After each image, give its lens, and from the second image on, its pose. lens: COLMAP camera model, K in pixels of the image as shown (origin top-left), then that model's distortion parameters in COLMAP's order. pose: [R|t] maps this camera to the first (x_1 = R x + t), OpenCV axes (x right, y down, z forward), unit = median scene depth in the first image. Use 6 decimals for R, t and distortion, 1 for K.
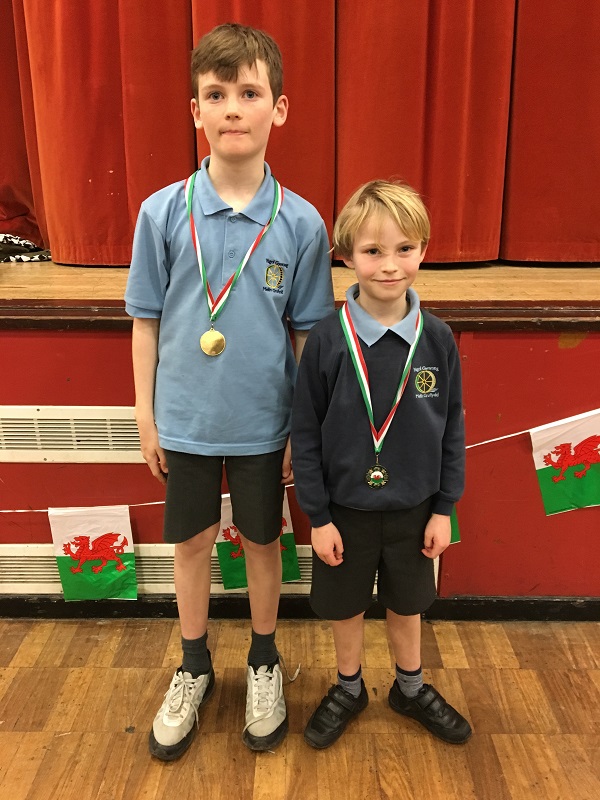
lens RADIAL K [[666.6, 0, 303.6], [0, 666.6, 404.7], [0, 0, 1]] dist [0.020309, -0.036161]
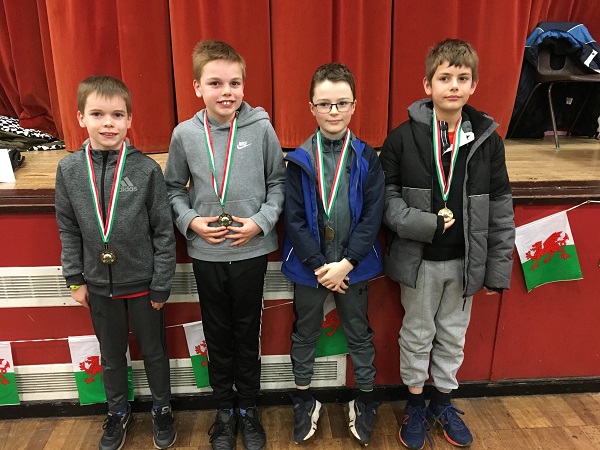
lens RADIAL K [[500.0, 0, 300.7], [0, 500.0, 226.2], [0, 0, 1]] dist [0.020309, -0.036161]
pose [[0.996572, -0.023575, 0.079296, 0.025376], [0.024300, 0.999671, -0.008188, -0.058345], [-0.079077, 0.010087, 0.996817, -0.084730]]
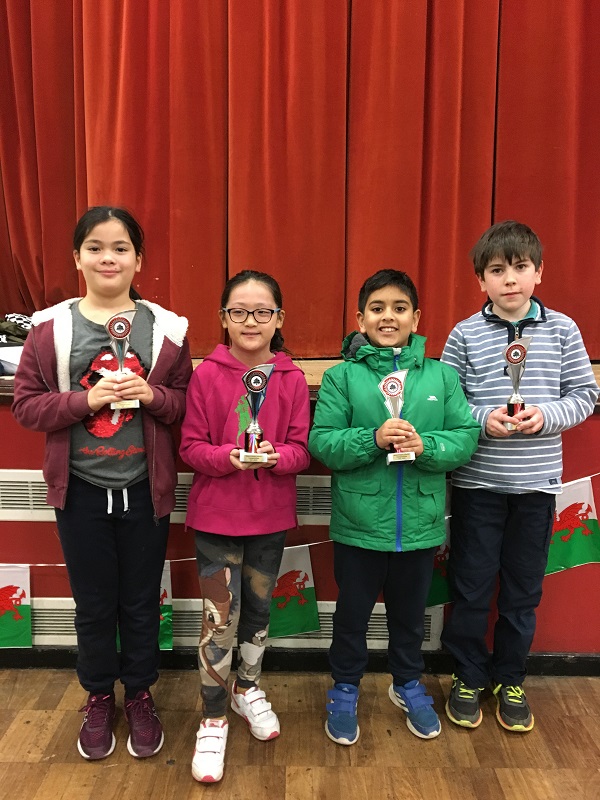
lens RADIAL K [[666.6, 0, 304.1], [0, 666.6, 394.1], [0, 0, 1]] dist [0.020309, -0.036161]
pose [[0.999859, 0.012997, 0.010656, -0.049213], [-0.011120, 0.986990, -0.160397, 0.049144], [-0.012602, 0.160256, 0.986995, -0.168751]]
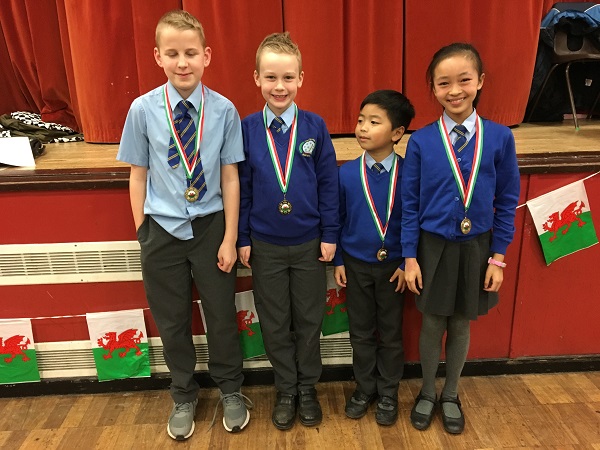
lens RADIAL K [[500.0, 0, 301.0], [0, 500.0, 227.4], [0, 0, 1]] dist [0.020309, -0.036161]
pose [[0.998594, -0.038925, 0.035994, 0.044440], [0.039877, 0.998863, -0.026117, 0.015731], [-0.034936, 0.027516, 0.999011, -0.086513]]
